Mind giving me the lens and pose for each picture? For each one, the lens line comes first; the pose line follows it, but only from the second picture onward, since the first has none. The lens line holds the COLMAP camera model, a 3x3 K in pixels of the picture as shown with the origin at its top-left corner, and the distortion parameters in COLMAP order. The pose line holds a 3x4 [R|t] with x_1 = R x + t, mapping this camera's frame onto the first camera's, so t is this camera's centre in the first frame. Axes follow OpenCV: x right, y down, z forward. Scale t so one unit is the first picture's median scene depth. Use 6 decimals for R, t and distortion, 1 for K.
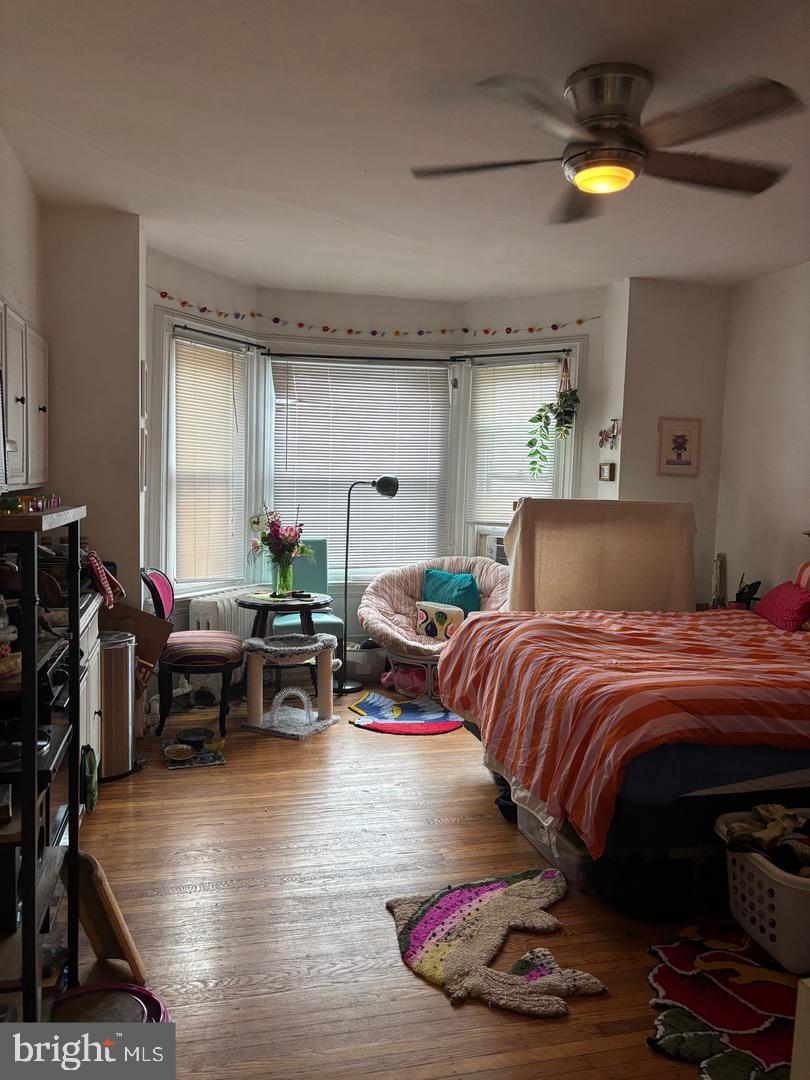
lens RADIAL K [[816.3, 0, 395.8], [0, 816.3, 543.1], [0, 0, 1]] dist [0.076932, -0.072808]
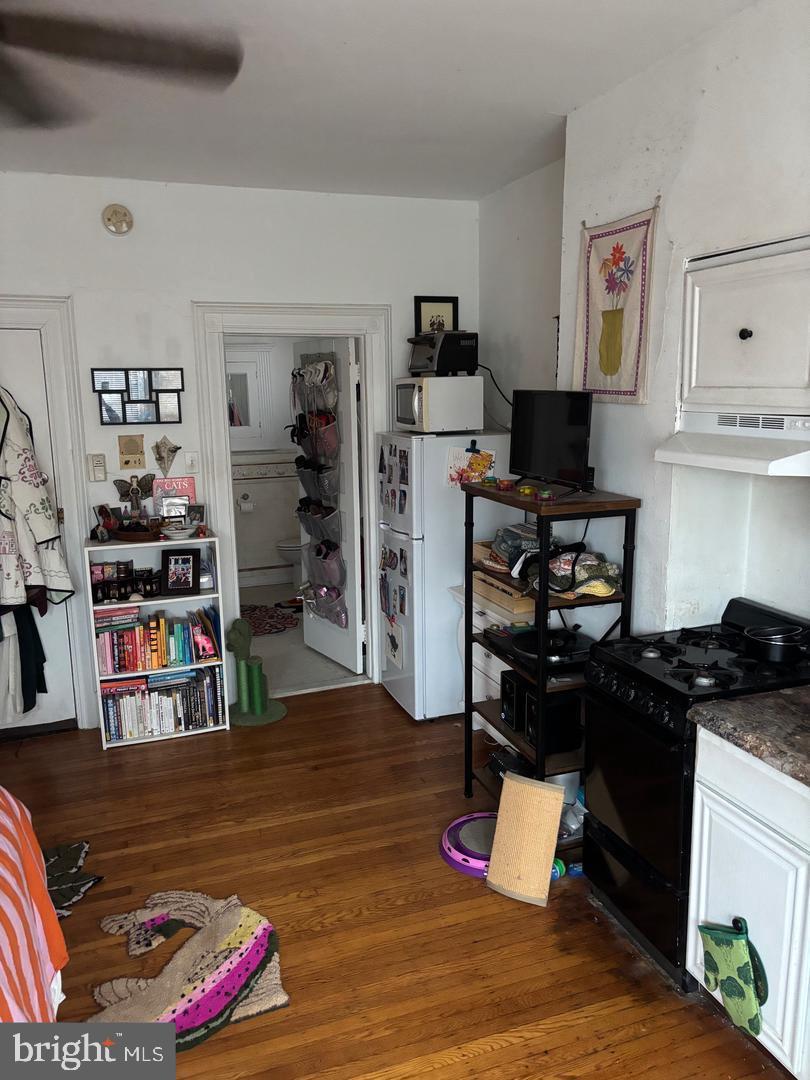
lens RADIAL K [[820.2, 0, 405.0], [0, 820.2, 540.0], [0, 0, 1]] dist [0.032731, -0.004497]
pose [[-0.993604, 0.009971, -0.112476, -0.021799], [-0.020858, 0.962745, 0.269606, -0.142372], [0.110974, 0.270228, -0.956380, 0.965837]]
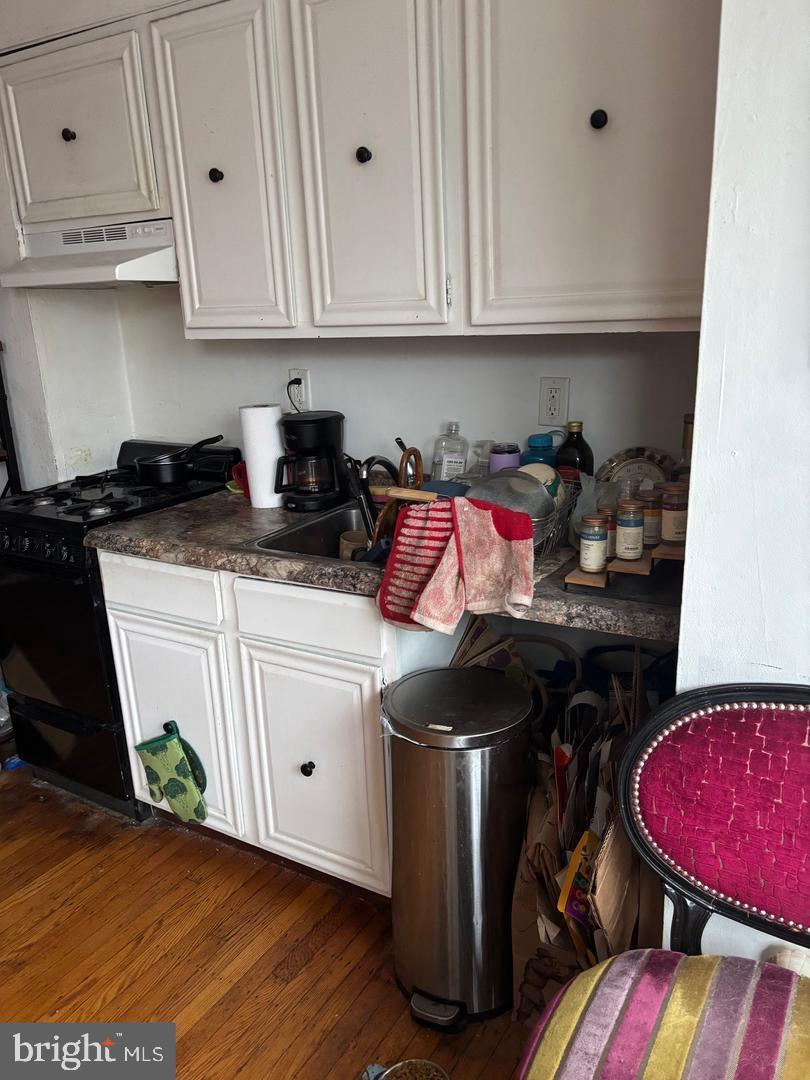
lens RADIAL K [[819.1, 0, 403.9], [0, 819.1, 545.9], [0, 0, 1]] dist [0.010479, 0.005567]
pose [[-0.707239, 0.206825, -0.676045, -0.053864], [-0.035796, 0.944548, 0.326416, -0.075946], [0.706068, 0.255054, -0.660617, 0.976023]]
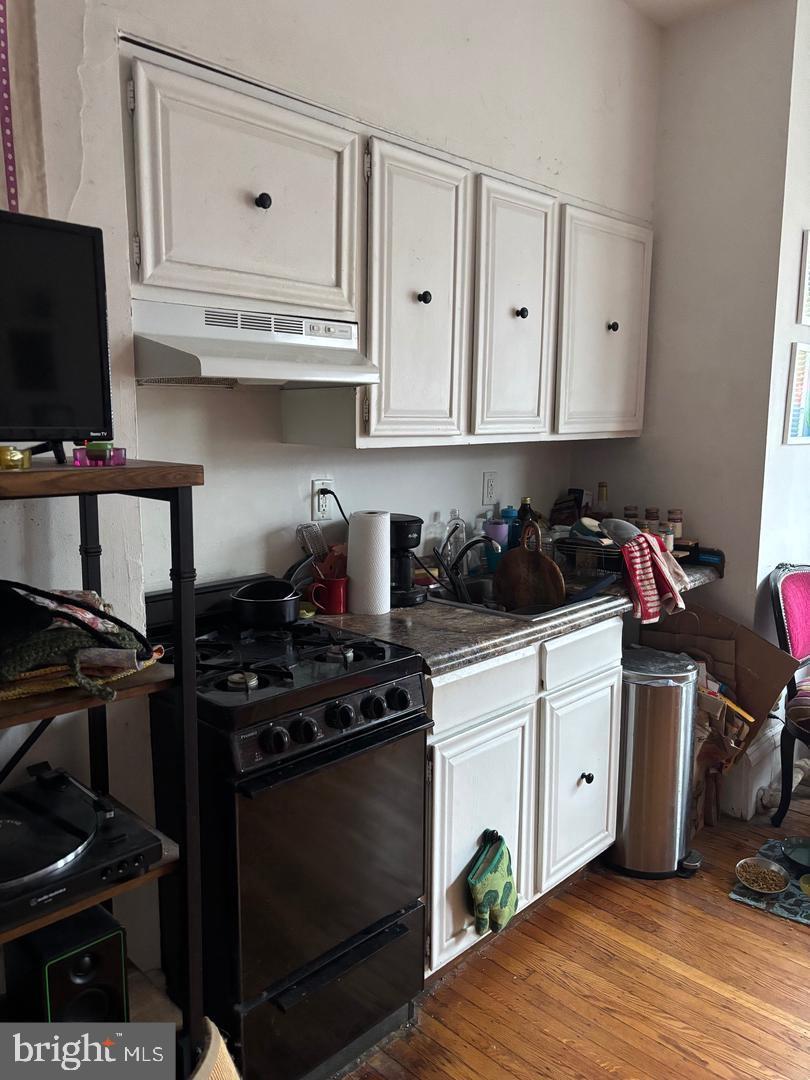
lens RADIAL K [[819.4, 0, 389.2], [0, 819.4, 533.6], [0, 0, 1]] dist [-0.003783, -0.002359]
pose [[0.511542, 0.097457, -0.853714, 0.072386], [-0.059489, 0.995180, 0.077960, -0.022599], [0.857197, 0.010907, 0.514874, 0.376707]]
